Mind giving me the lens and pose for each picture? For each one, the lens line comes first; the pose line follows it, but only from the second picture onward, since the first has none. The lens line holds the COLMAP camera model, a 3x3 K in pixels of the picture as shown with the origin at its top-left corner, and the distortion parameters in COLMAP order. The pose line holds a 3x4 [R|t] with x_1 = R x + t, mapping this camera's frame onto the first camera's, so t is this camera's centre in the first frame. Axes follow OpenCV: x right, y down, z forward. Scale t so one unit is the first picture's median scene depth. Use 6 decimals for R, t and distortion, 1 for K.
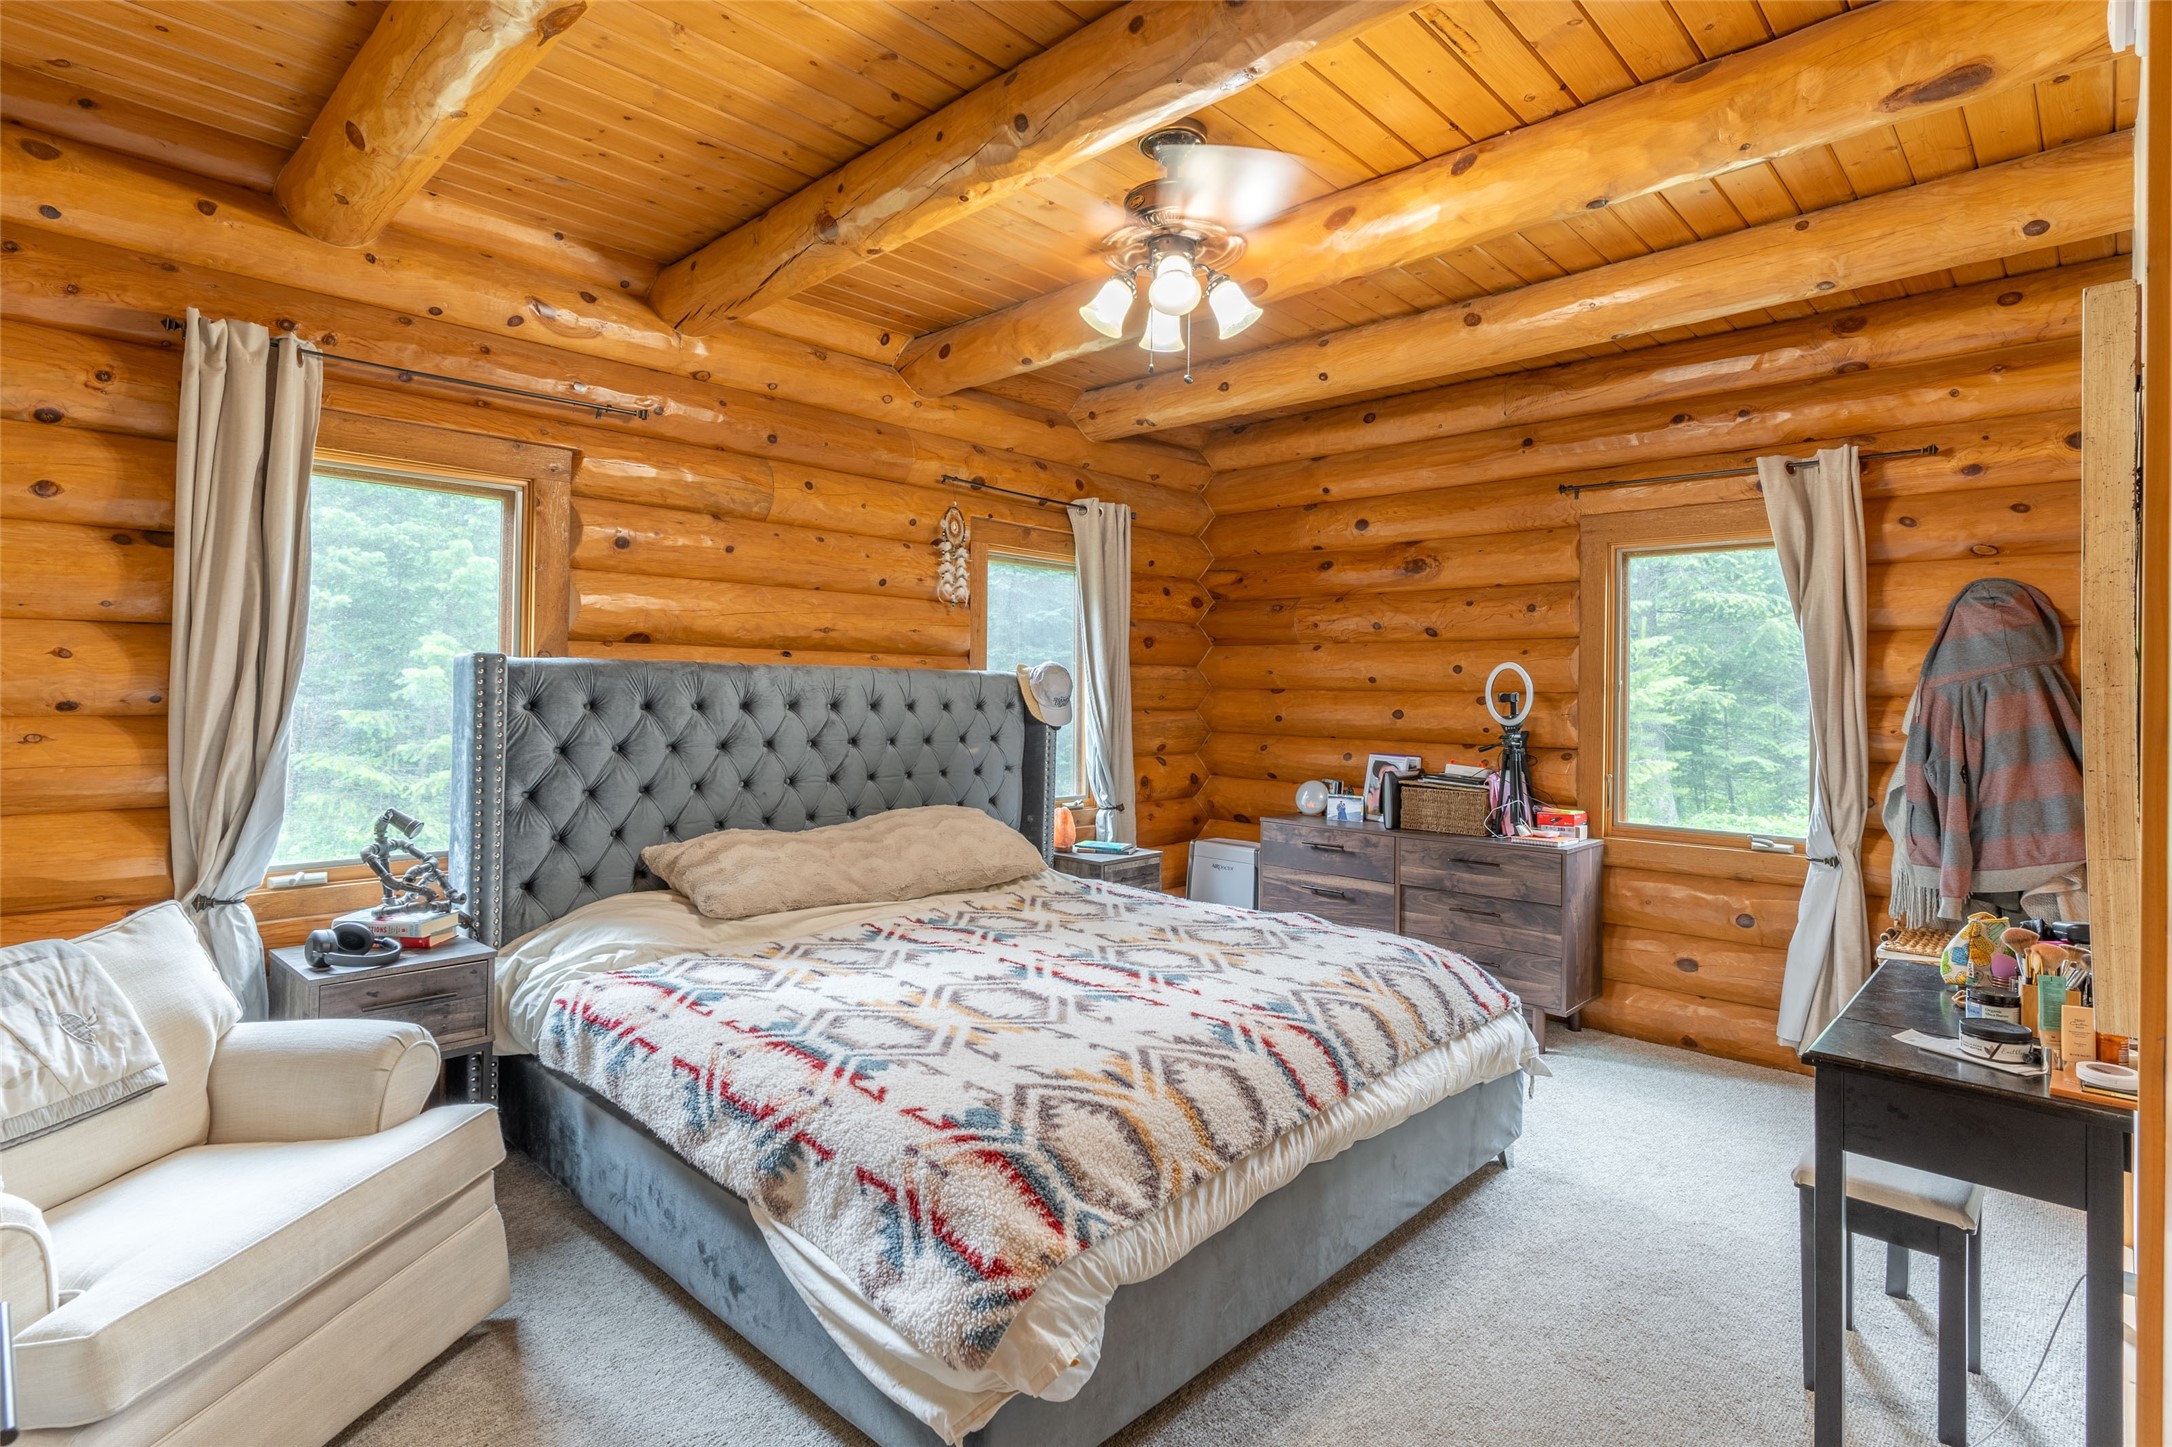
lens RADIAL K [[1062.6, 0, 1072.5], [0, 1062.6, 679.4], [0, 0, 1]] dist [-0.001580, 0.001351]
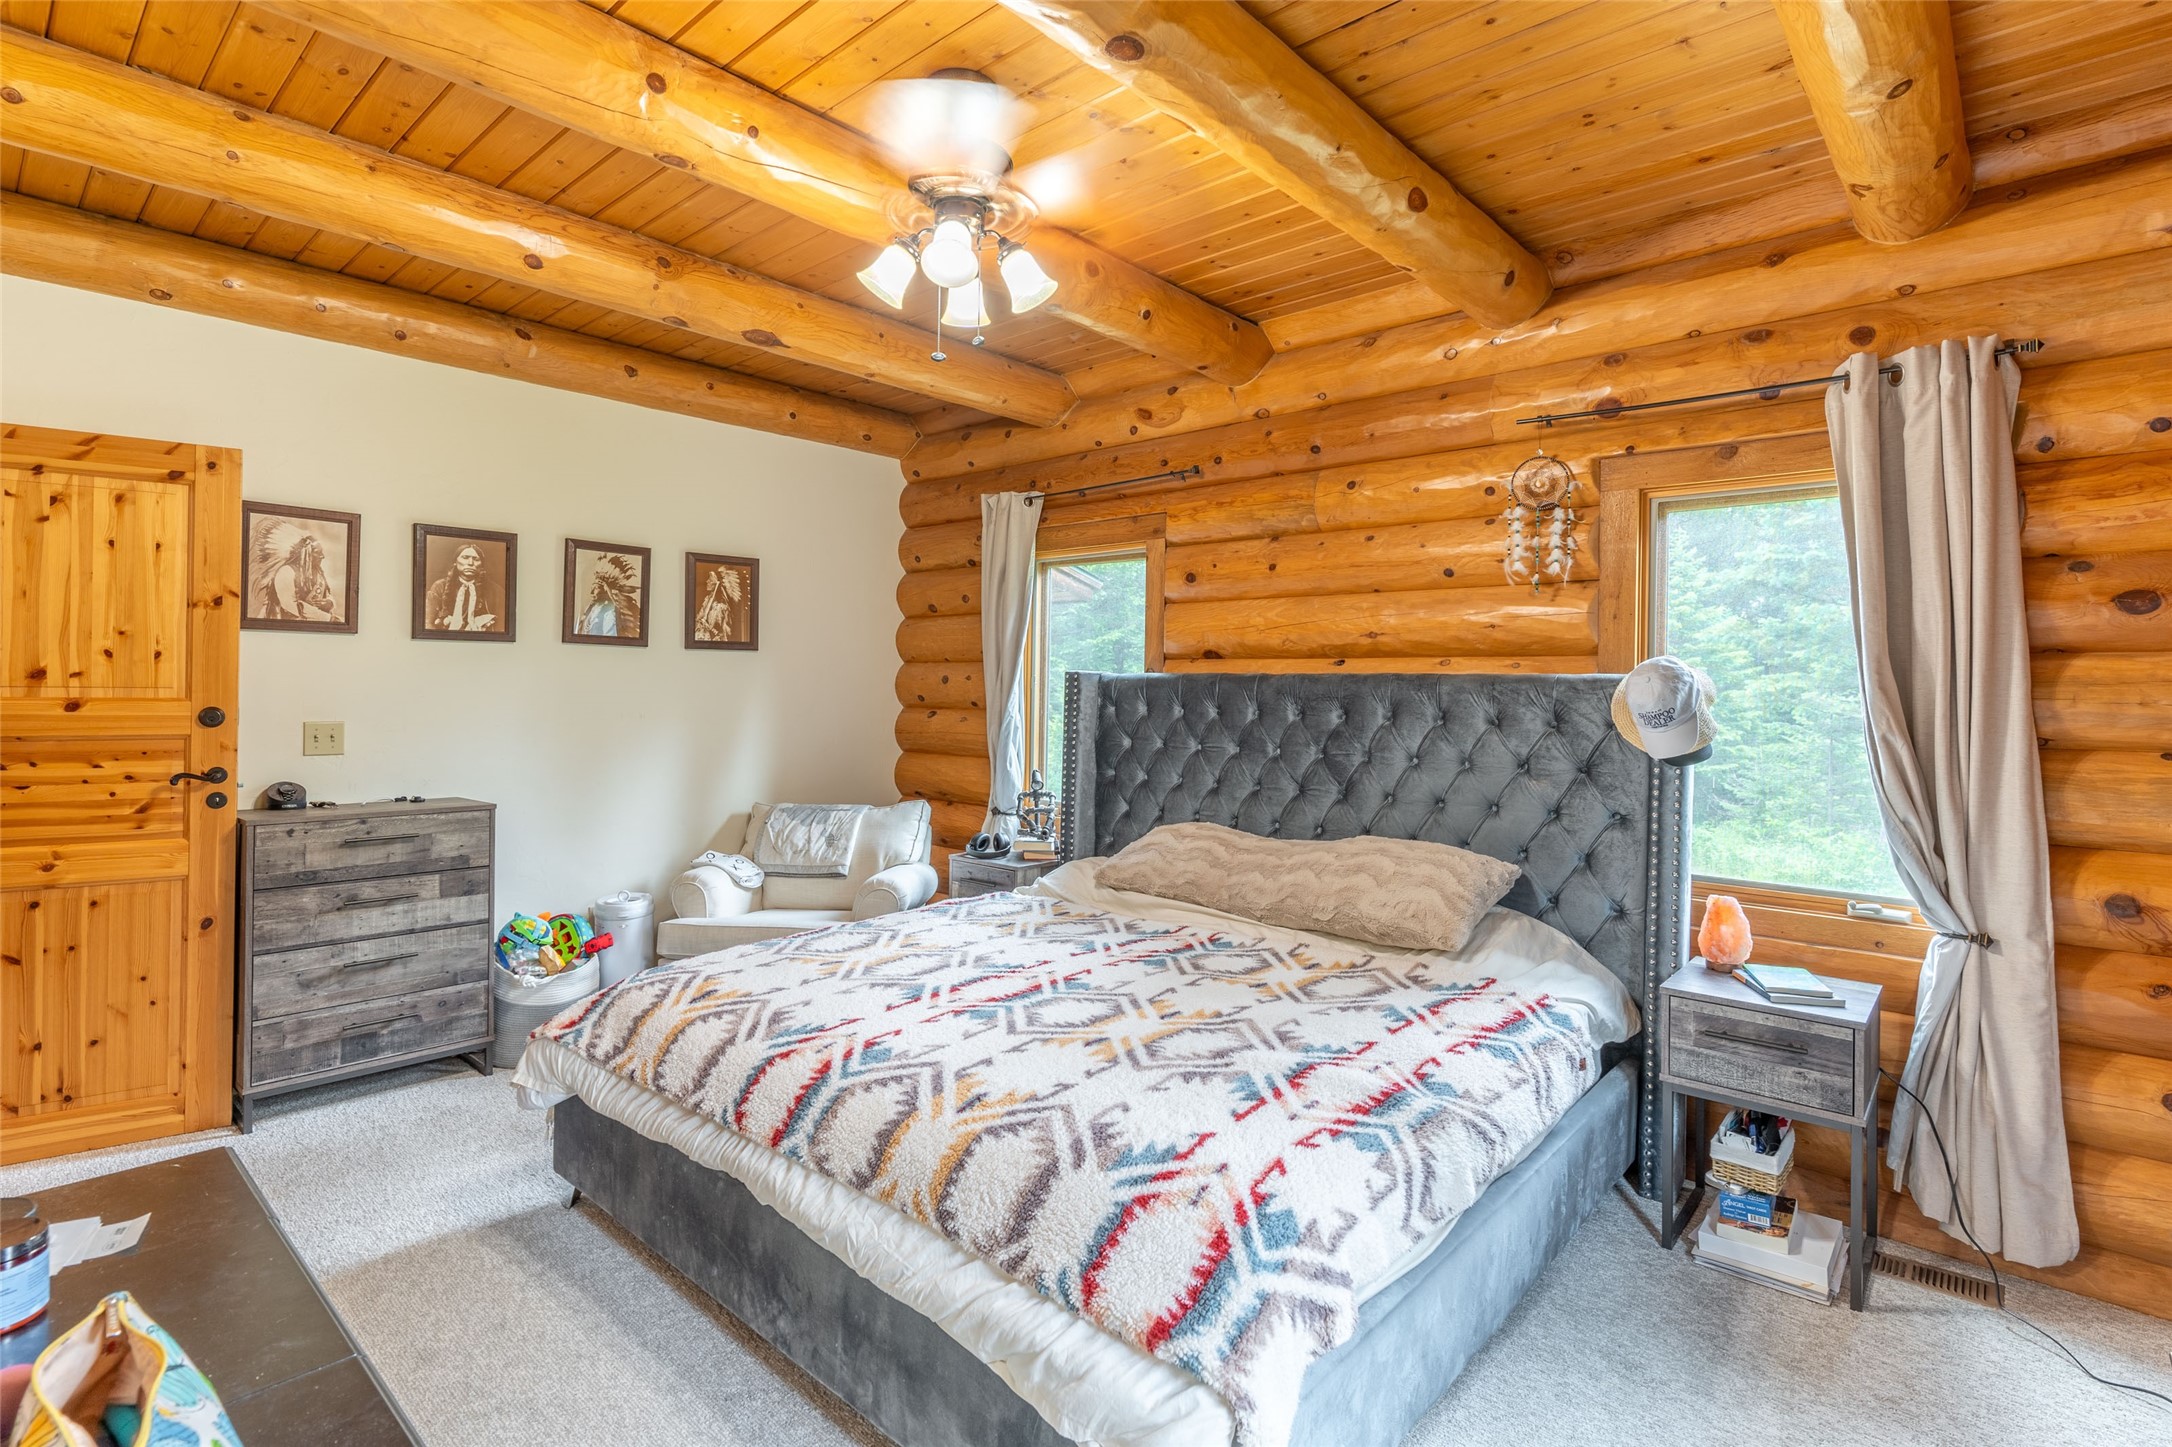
lens RADIAL K [[1067.7, 0, 1088.7], [0, 1067.7, 653.8], [0, 0, 1]] dist [-0.019402, -0.000034]
pose [[0.039529, -0.048086, -0.998061, 1.015755], [-0.006120, 0.998811, -0.048365, 0.024080], [0.999200, 0.008020, 0.039188, 1.072606]]
